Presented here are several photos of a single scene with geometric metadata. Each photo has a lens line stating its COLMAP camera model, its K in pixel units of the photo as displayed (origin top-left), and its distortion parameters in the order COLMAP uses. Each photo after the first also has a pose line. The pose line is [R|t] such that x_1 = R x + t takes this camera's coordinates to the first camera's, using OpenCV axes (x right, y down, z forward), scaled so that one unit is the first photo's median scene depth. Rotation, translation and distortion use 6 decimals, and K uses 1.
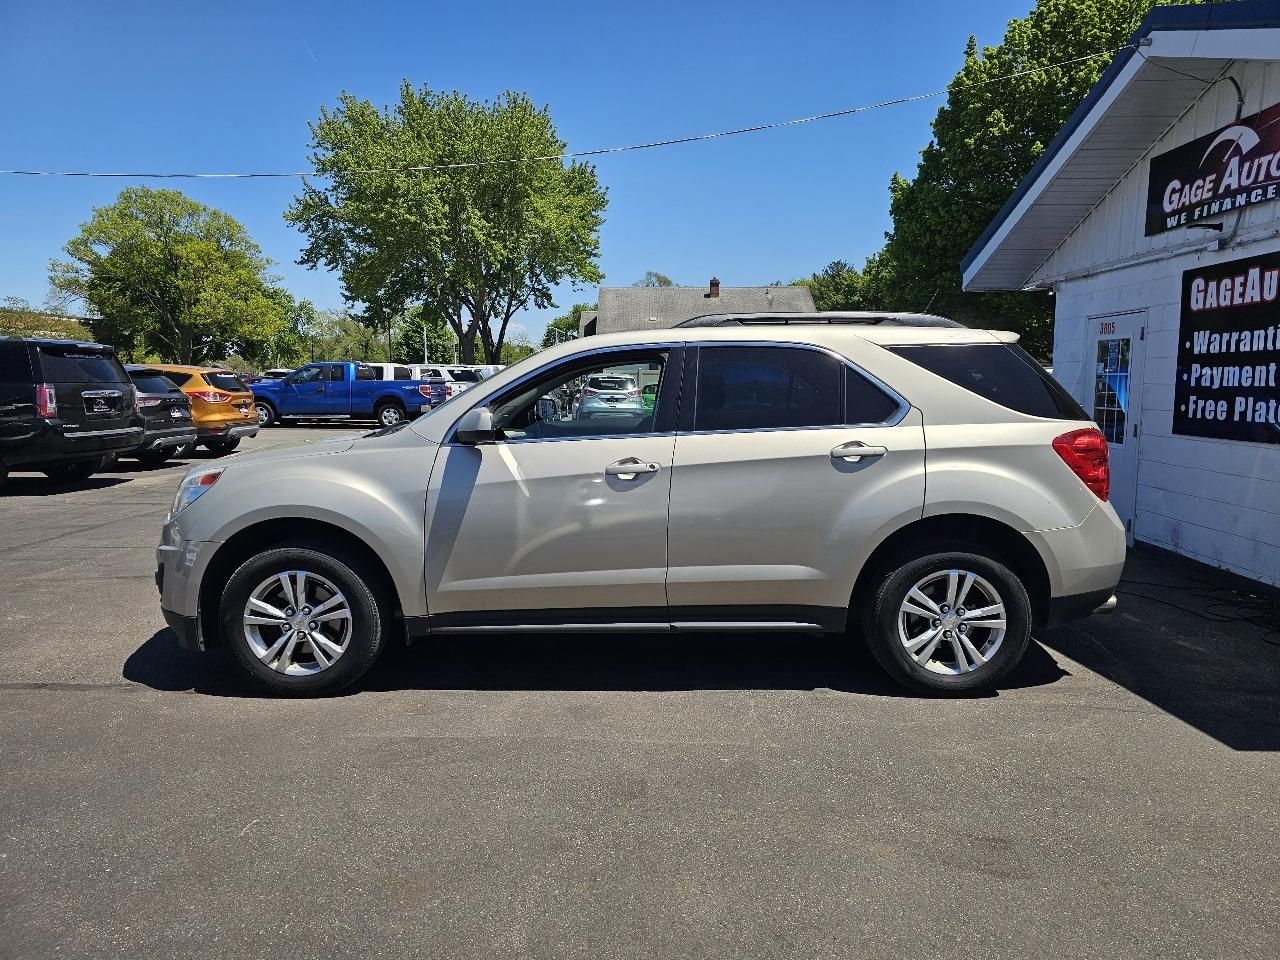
lens RADIAL K [[852.6, 0, 651.2], [0, 852.6, 473.3], [0, 0, 1]] dist [0.055067, -0.044858]
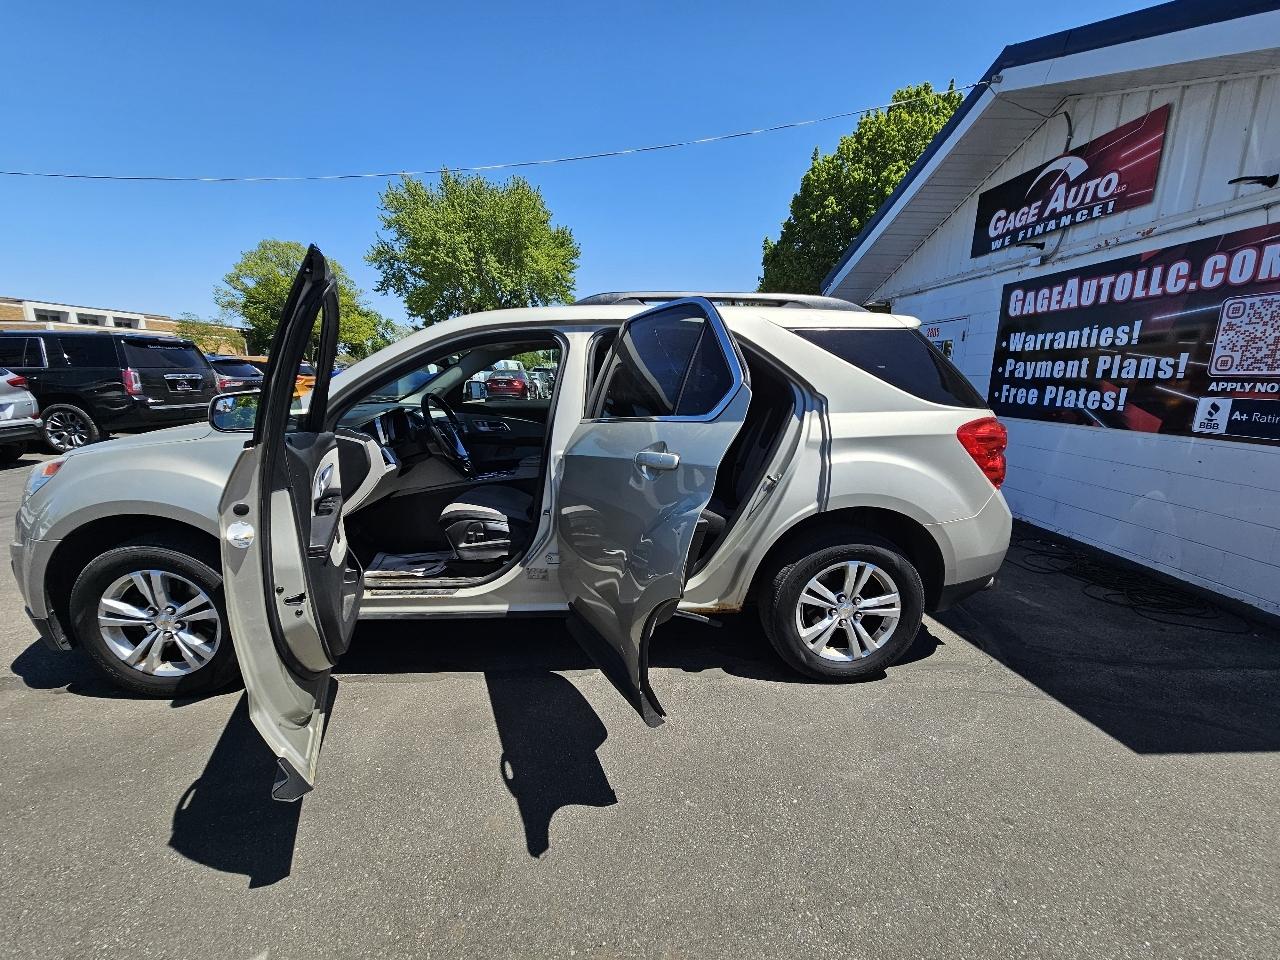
lens RADIAL K [[521.4, 0, 641.5], [0, 521.4, 480.3], [0, 0, 1]] dist [-0.001123, 0.001234]
pose [[0.998446, -0.001898, 0.055696, 0.047594], [-0.003484, 0.995338, 0.096387, -0.022543], [-0.055619, -0.096431, 0.993784, 0.264557]]
